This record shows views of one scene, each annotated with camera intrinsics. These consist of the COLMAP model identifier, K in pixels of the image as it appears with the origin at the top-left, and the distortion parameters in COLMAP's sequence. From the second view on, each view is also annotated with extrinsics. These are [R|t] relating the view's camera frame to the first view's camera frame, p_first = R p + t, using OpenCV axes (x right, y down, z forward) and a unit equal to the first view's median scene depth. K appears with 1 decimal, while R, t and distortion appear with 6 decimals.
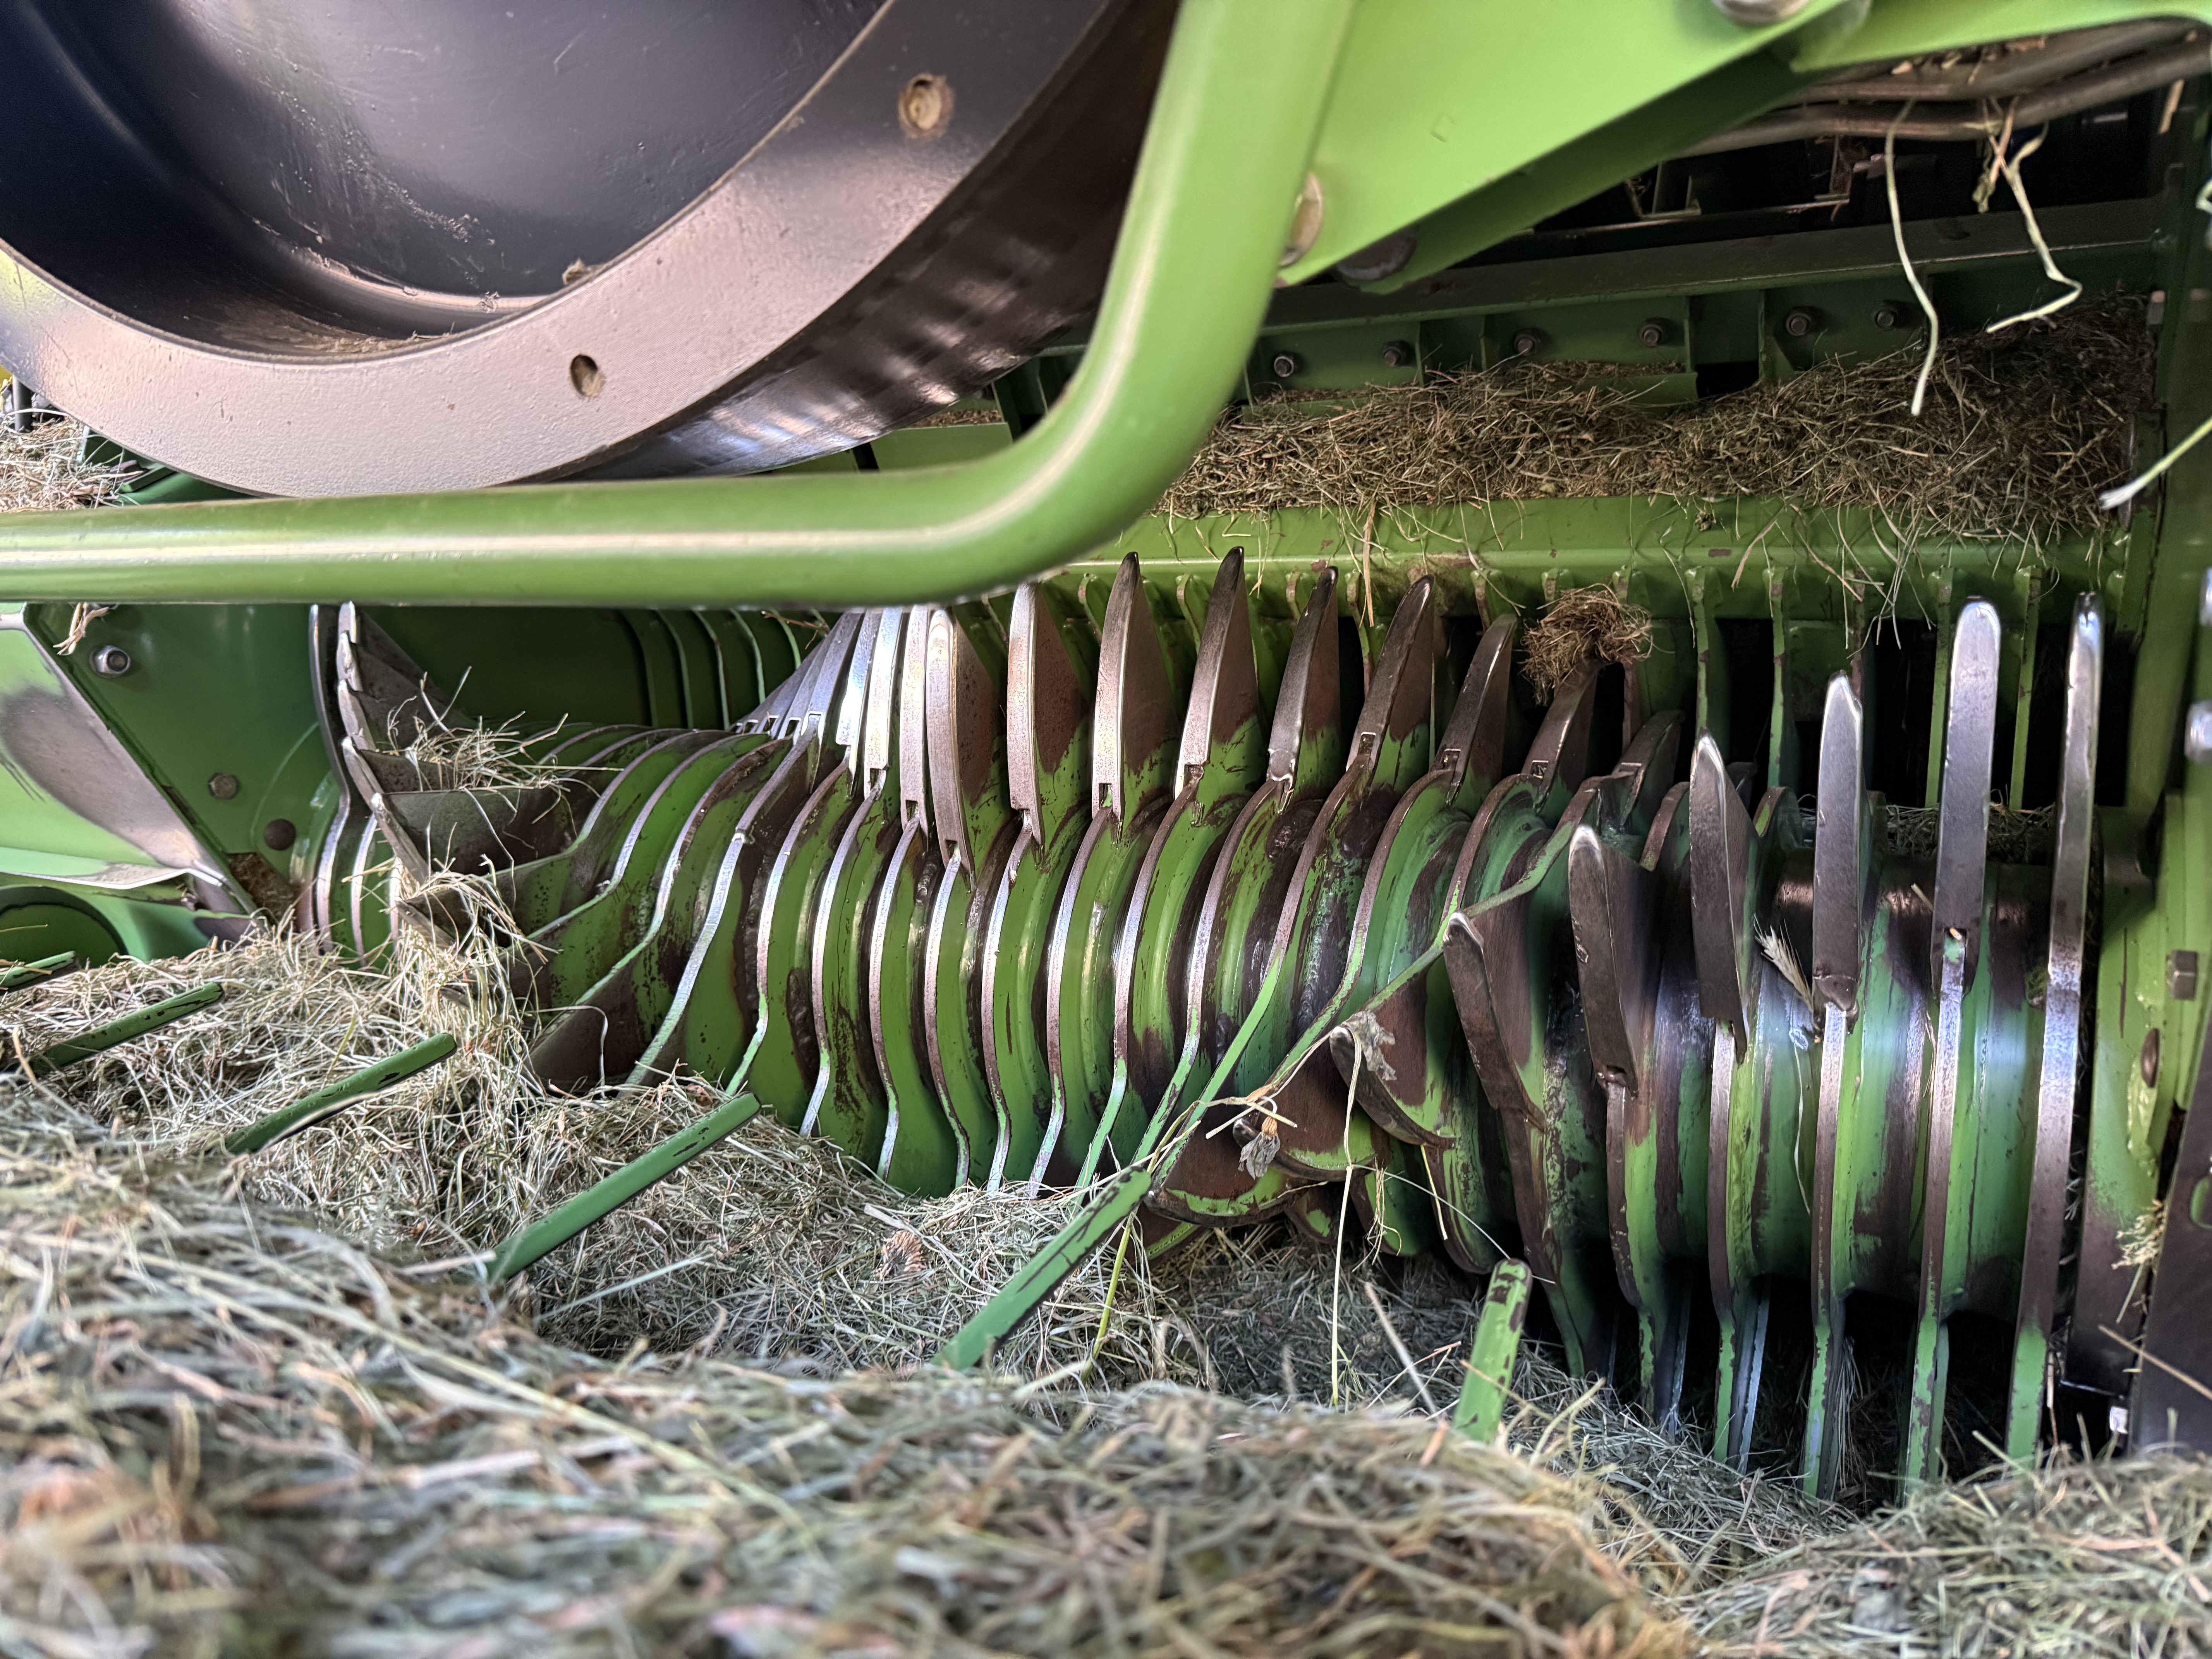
lens RADIAL K [[1638.0, 0, 1106.0], [0, 1638.0, 829.5], [0, 0, 1]] dist [0.071571, -0.077492]
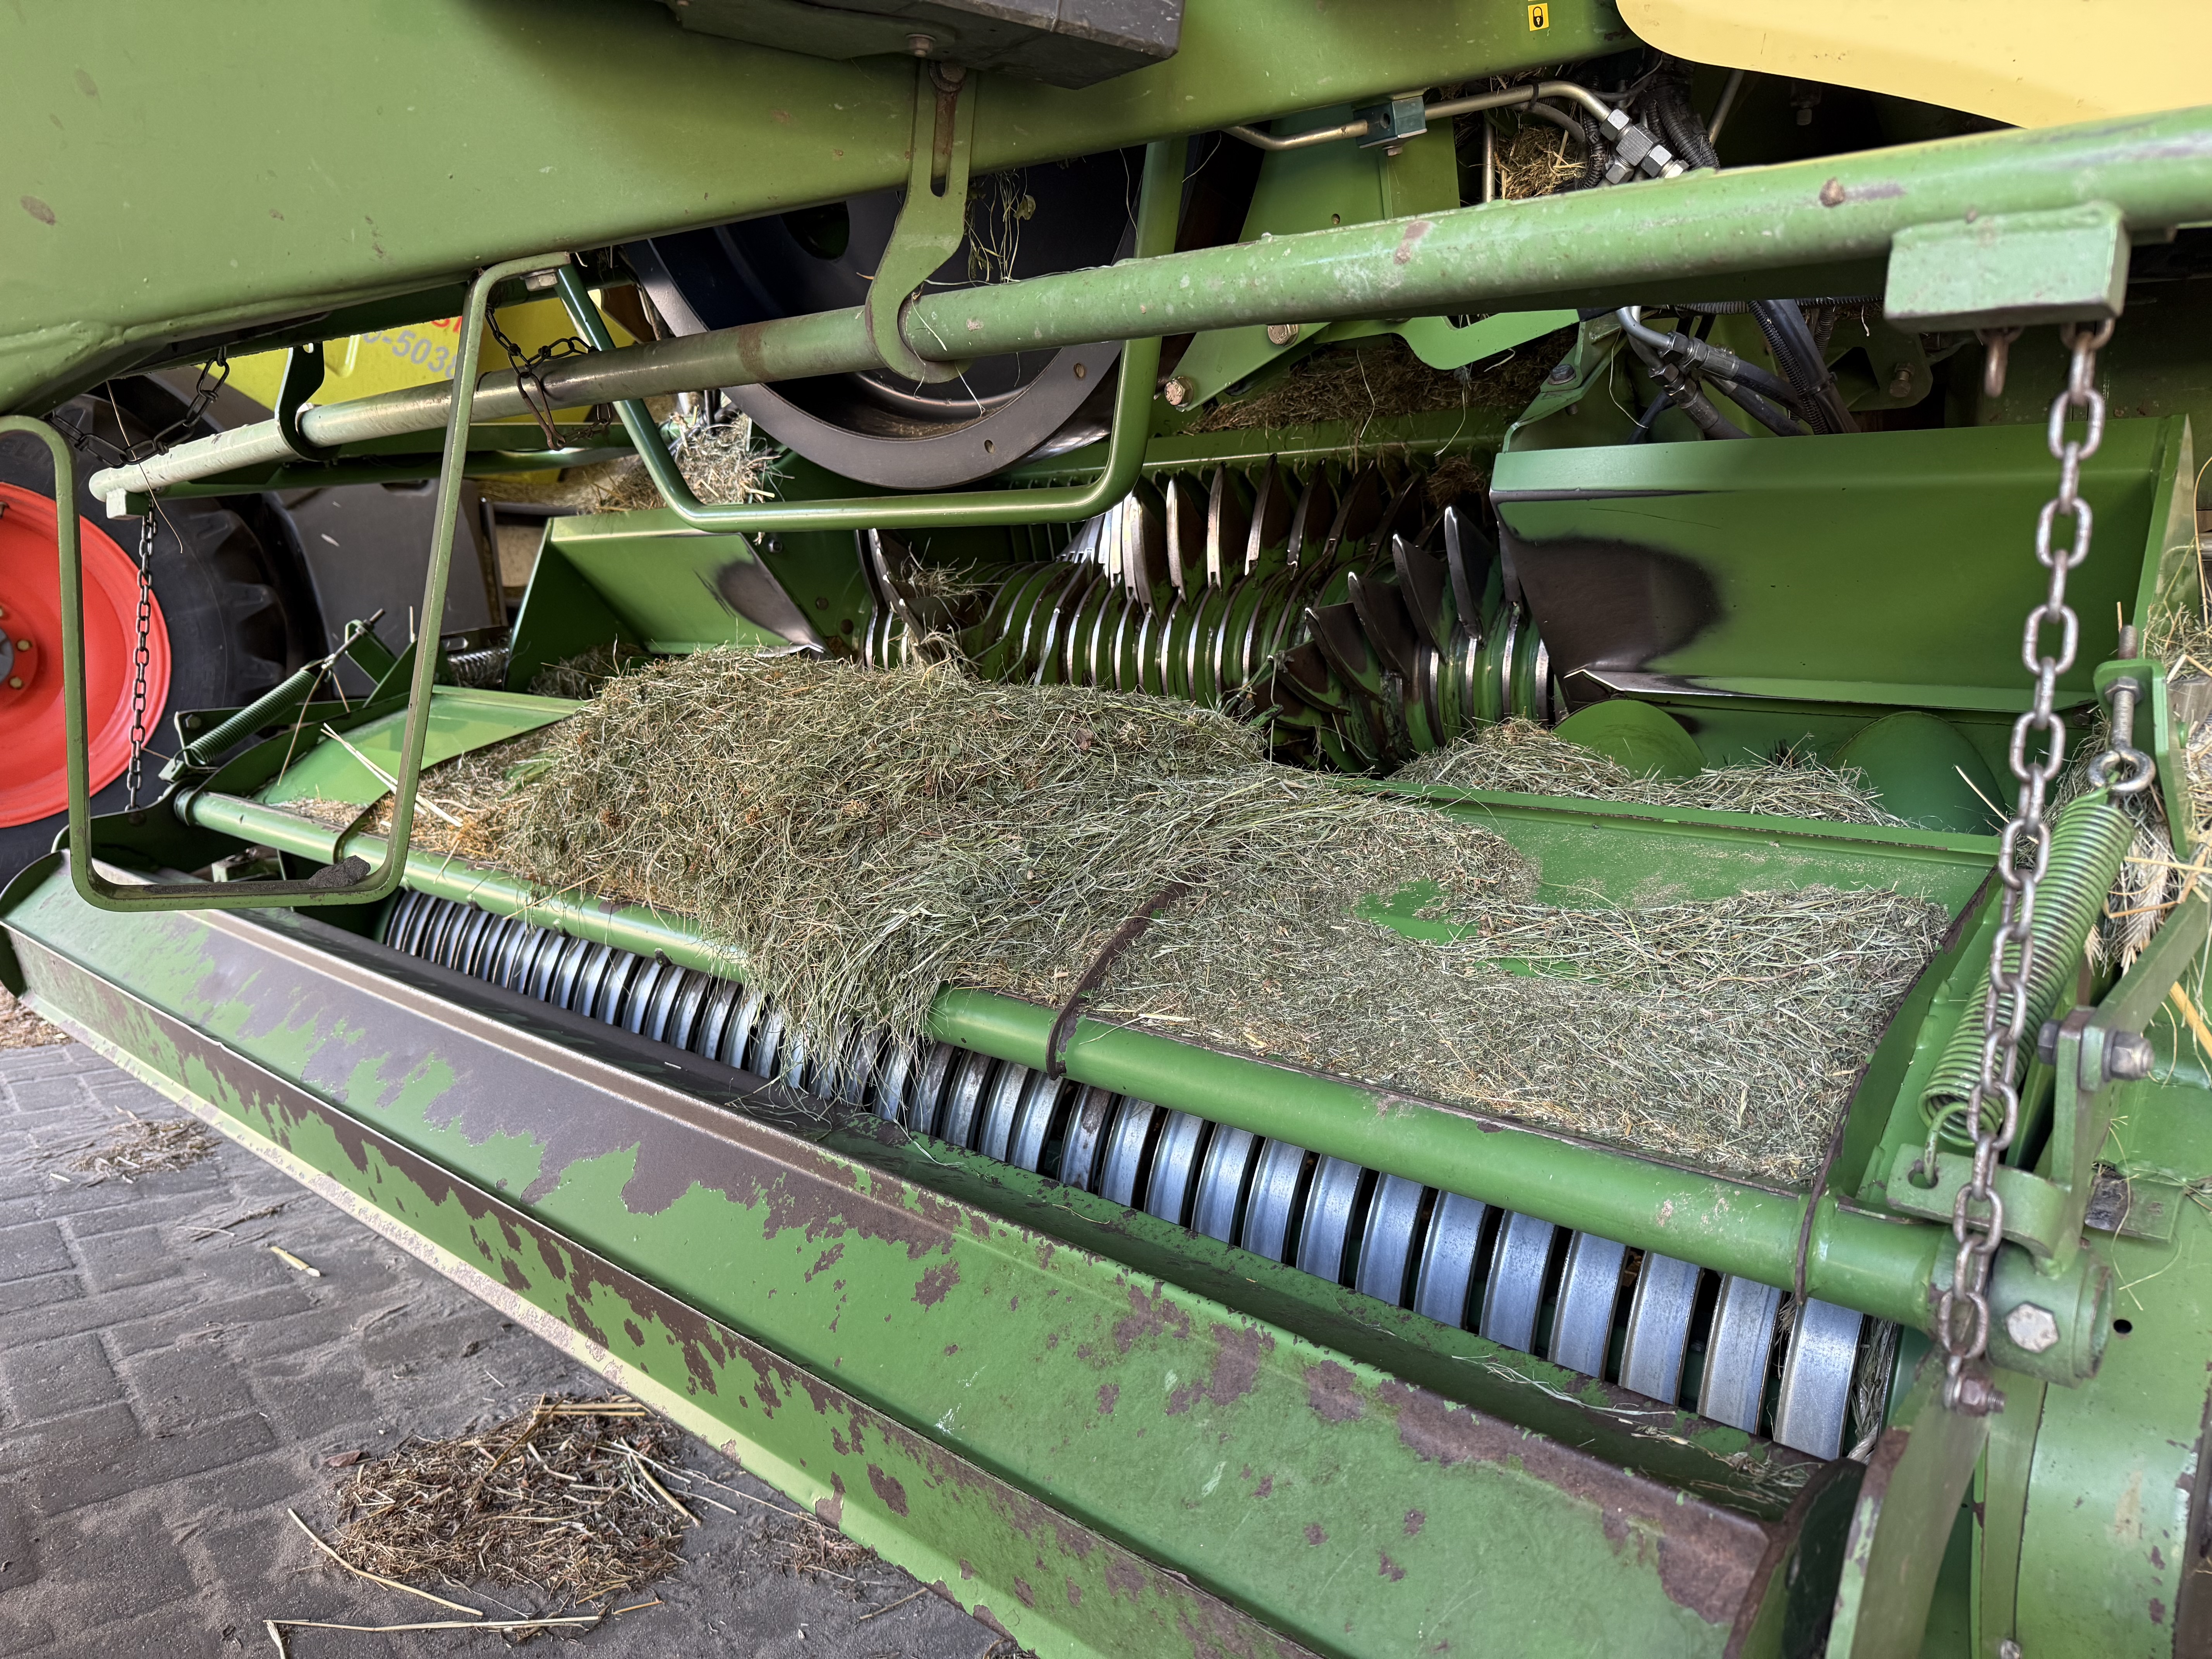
lens RADIAL K [[1638.0, 0, 1106.0], [0, 1638.0, 829.5], [0, 0, 1]] dist [0.071571, -0.077492]
pose [[0.975411, -0.037133, -0.217243, 0.307327], [0.061650, 0.992325, 0.107190, 0.065979], [0.211595, -0.117948, 0.970214, -1.149181]]
